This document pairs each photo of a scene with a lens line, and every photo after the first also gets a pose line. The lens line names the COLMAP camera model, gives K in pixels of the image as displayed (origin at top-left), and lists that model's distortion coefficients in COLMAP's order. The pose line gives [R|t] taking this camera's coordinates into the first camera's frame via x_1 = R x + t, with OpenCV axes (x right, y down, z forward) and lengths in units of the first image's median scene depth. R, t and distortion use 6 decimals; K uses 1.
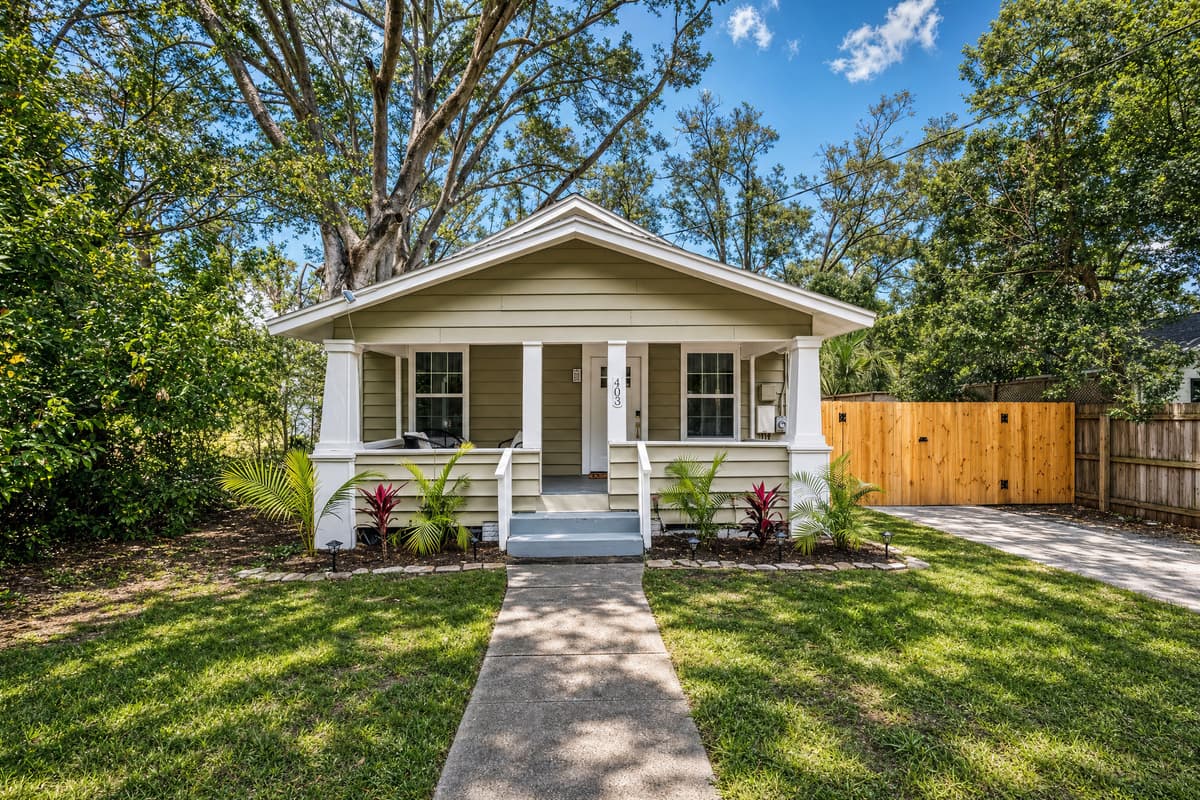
lens RADIAL K [[563.7, 0, 599.6], [0, 563.7, 418.5], [0, 0, 1]] dist [-0.003256, -0.000182]
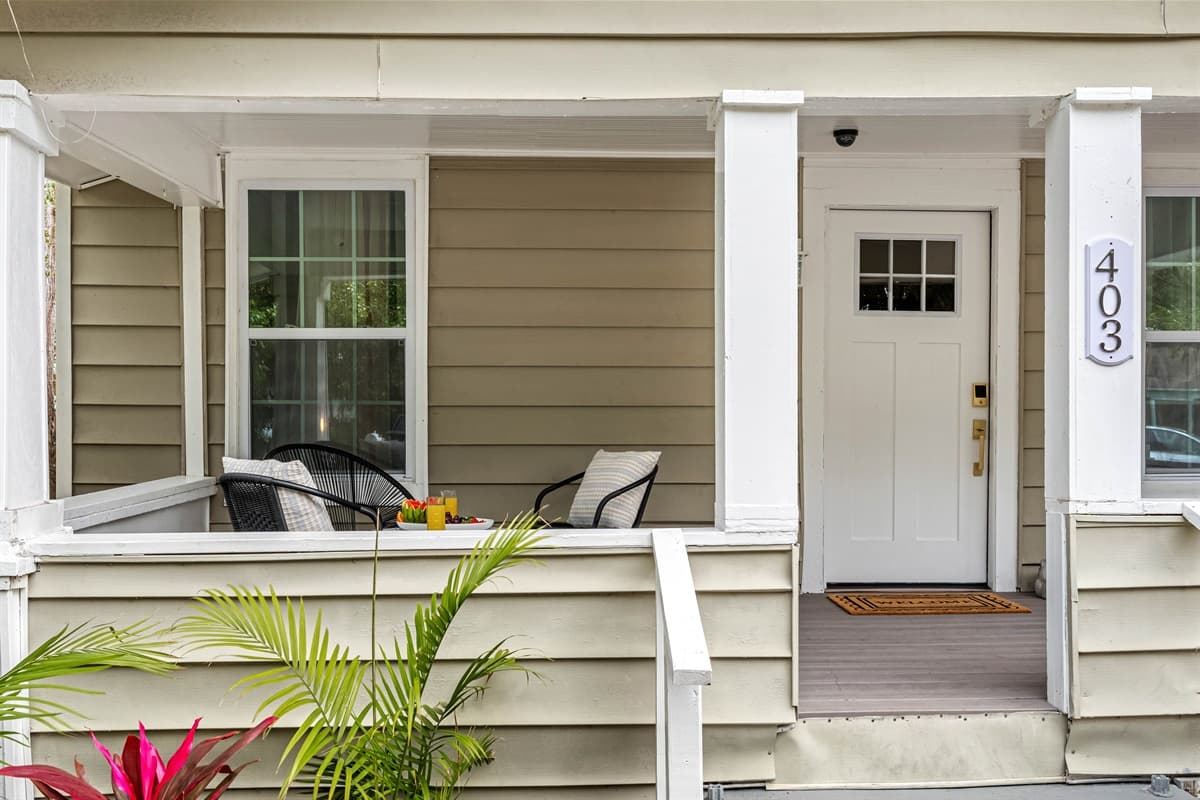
lens RADIAL K [[1217.4, 0, 600.0], [0, 1217.4, 400.0], [0, 0, 1]] dist [0.091703, 0.000980]
pose [[0.999922, -0.000535, 0.012503, -0.188931], [0.000706, 0.999906, -0.013672, 0.003287], [-0.012494, 0.013680, 0.999828, 0.445381]]
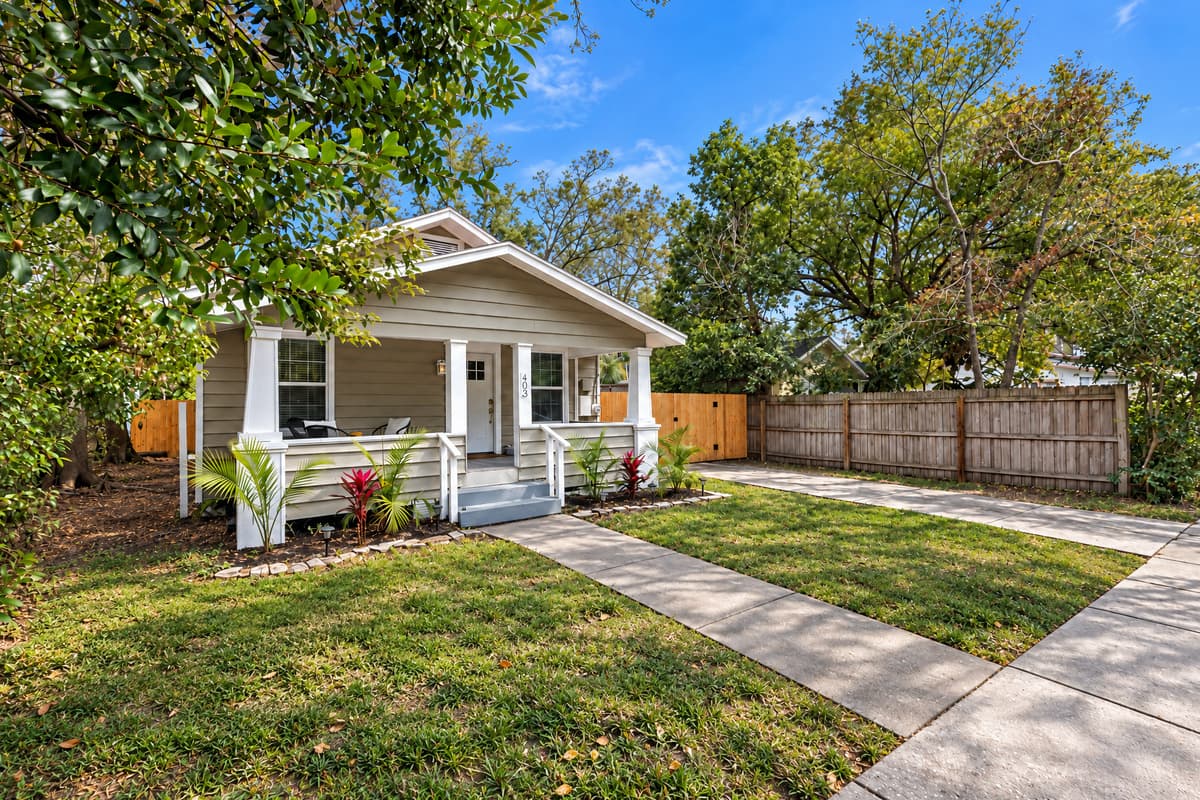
lens RADIAL K [[516.1, 0, 600.0], [0, 516.1, 400.0], [0, 0, 1]] dist [0.001418, 0.000055]
pose [[0.846103, 0.000169, 0.533020, -0.416722], [0.005080, 0.999952, -0.008380, -0.003012], [-0.532996, 0.009798, 0.846061, -0.042103]]
